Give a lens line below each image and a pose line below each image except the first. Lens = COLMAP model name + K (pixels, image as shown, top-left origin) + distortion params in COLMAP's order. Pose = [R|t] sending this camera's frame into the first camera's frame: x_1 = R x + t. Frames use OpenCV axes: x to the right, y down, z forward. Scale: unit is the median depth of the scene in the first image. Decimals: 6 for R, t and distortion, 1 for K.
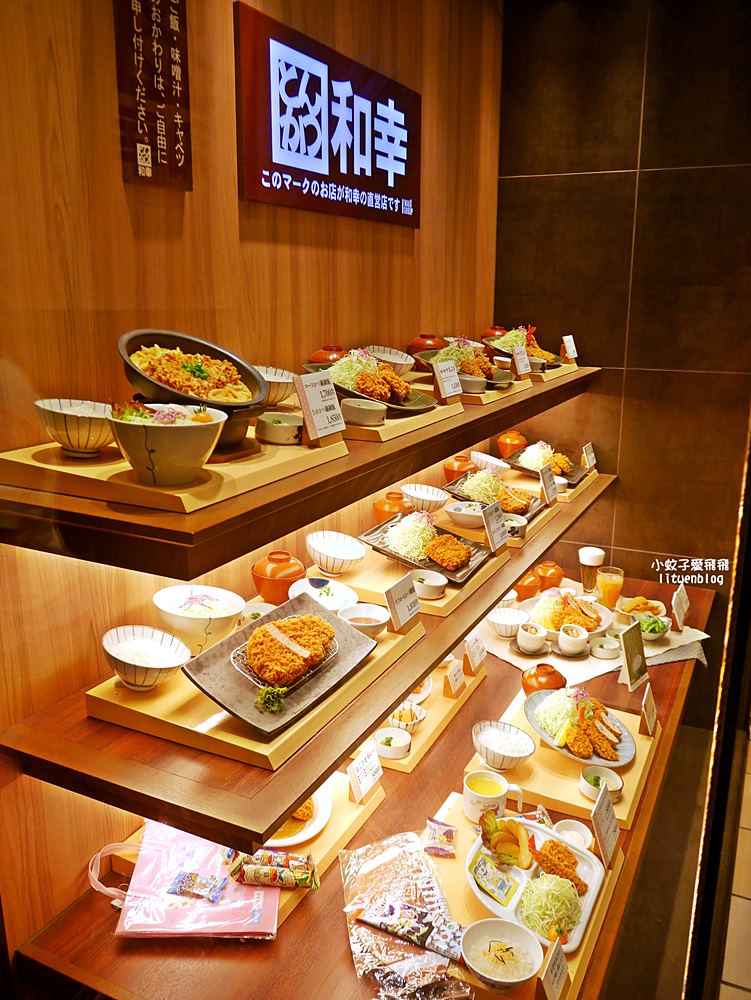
lens RADIAL K [[830.7, 0, 375.5], [0, 830.7, 500.0], [0, 0, 1]] dist [-0.038600, -0.002560]
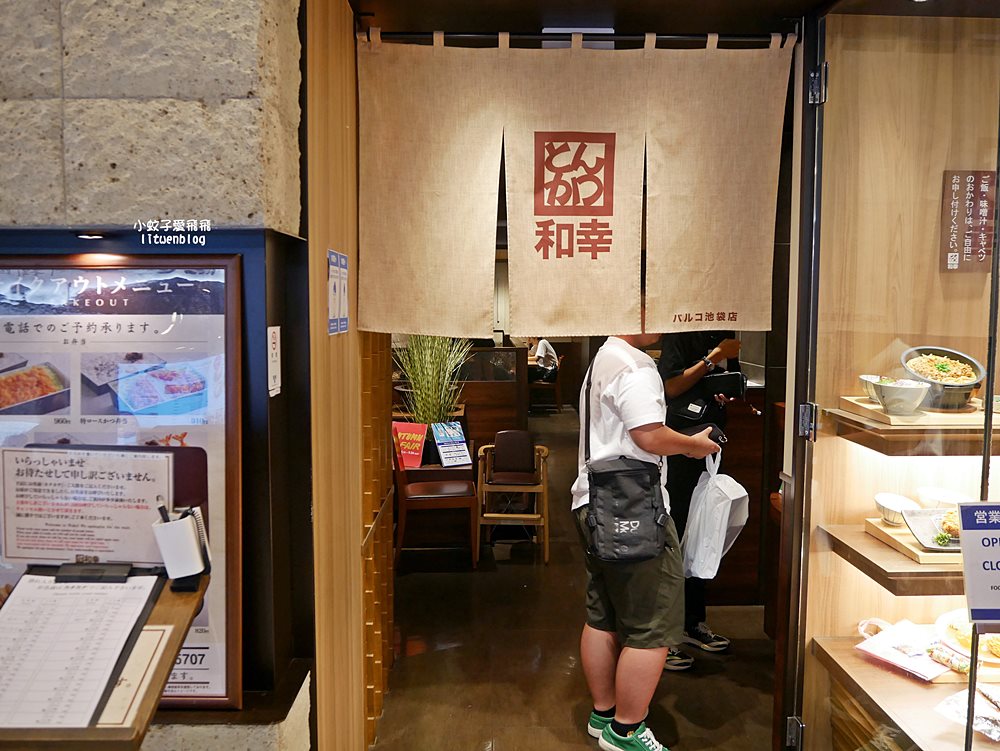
lens RADIAL K [[830.7, 0, 500.0], [0, 830.7, 375.5], [0, 0, 1]] dist [-0.038600, -0.002560]
pose [[0.457466, 0.072815, -0.886241, 0.992447], [-0.222462, 0.974321, -0.034781, 0.157714], [0.860950, 0.213066, 0.461917, -0.773246]]
